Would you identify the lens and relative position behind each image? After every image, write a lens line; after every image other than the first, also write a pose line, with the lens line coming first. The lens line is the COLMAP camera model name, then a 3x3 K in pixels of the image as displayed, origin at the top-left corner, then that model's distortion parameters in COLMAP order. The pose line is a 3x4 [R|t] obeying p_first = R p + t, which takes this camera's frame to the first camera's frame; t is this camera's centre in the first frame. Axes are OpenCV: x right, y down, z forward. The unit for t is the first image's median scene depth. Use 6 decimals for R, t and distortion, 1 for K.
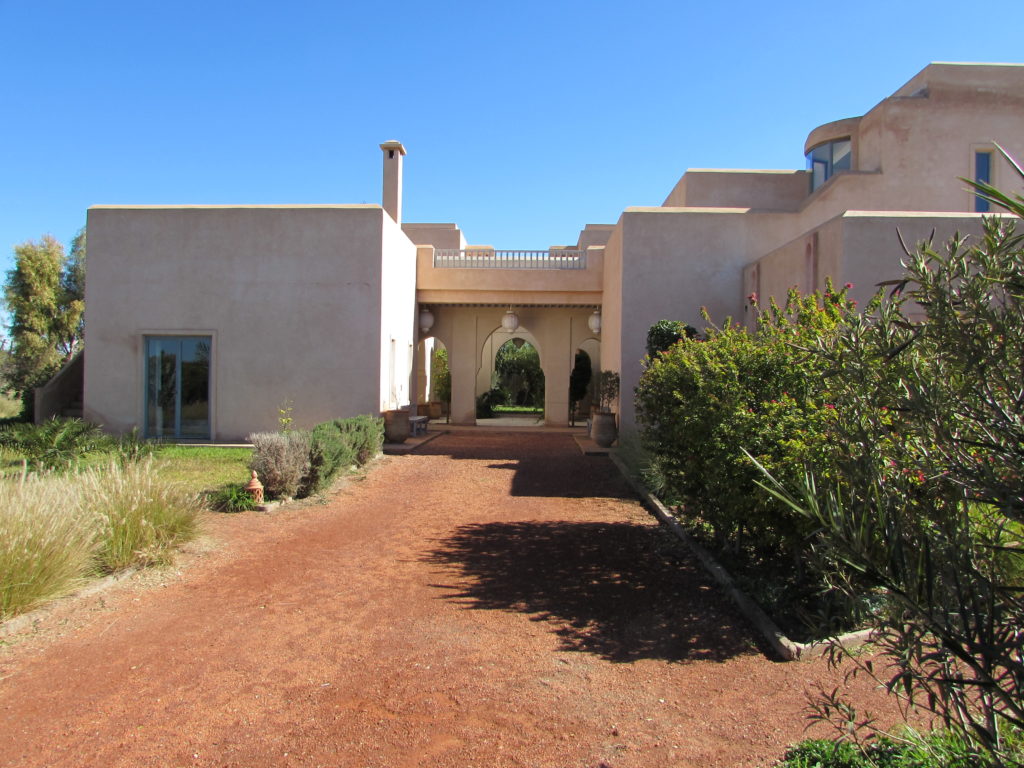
lens RADIAL K [[731.4, 0, 511.8], [0, 731.4, 381.2], [0, 0, 1]] dist [-0.006949, -0.000571]
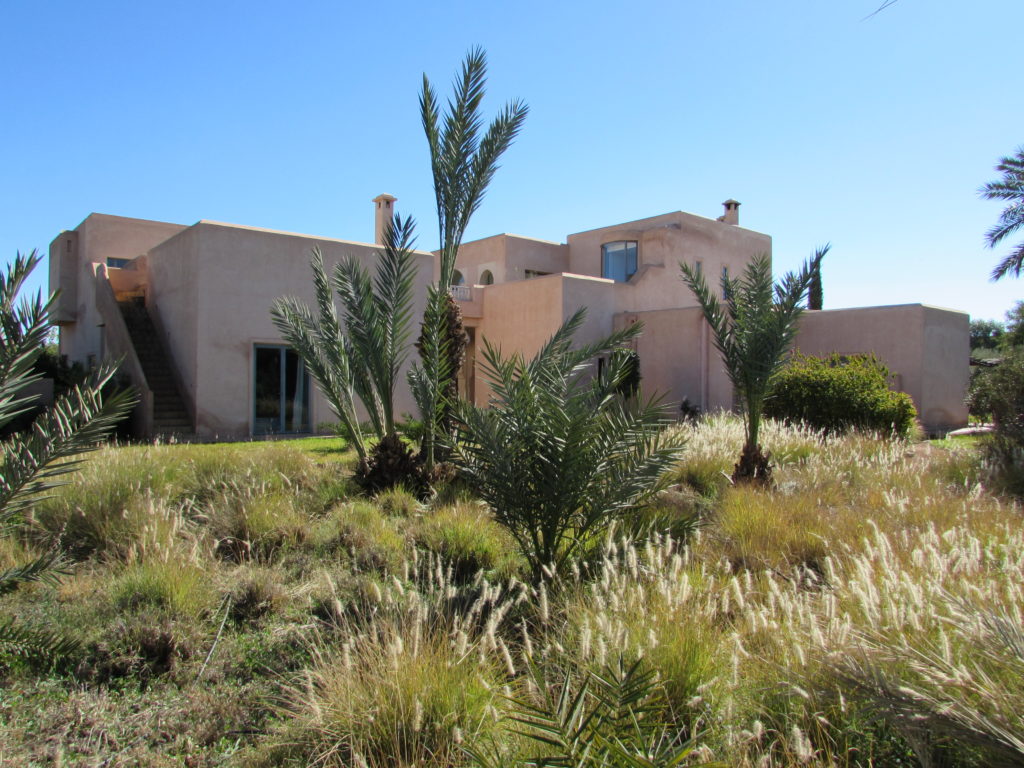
lens RADIAL K [[731.4, 0, 510.9], [0, 731.4, 386.6], [0, 0, 1]] dist [-0.006949, -0.000571]
pose [[0.747718, -0.006398, 0.663986, -0.955980], [-0.000819, 0.999944, 0.010558, -0.008432], [-0.664016, -0.008438, 0.747670, -0.103274]]
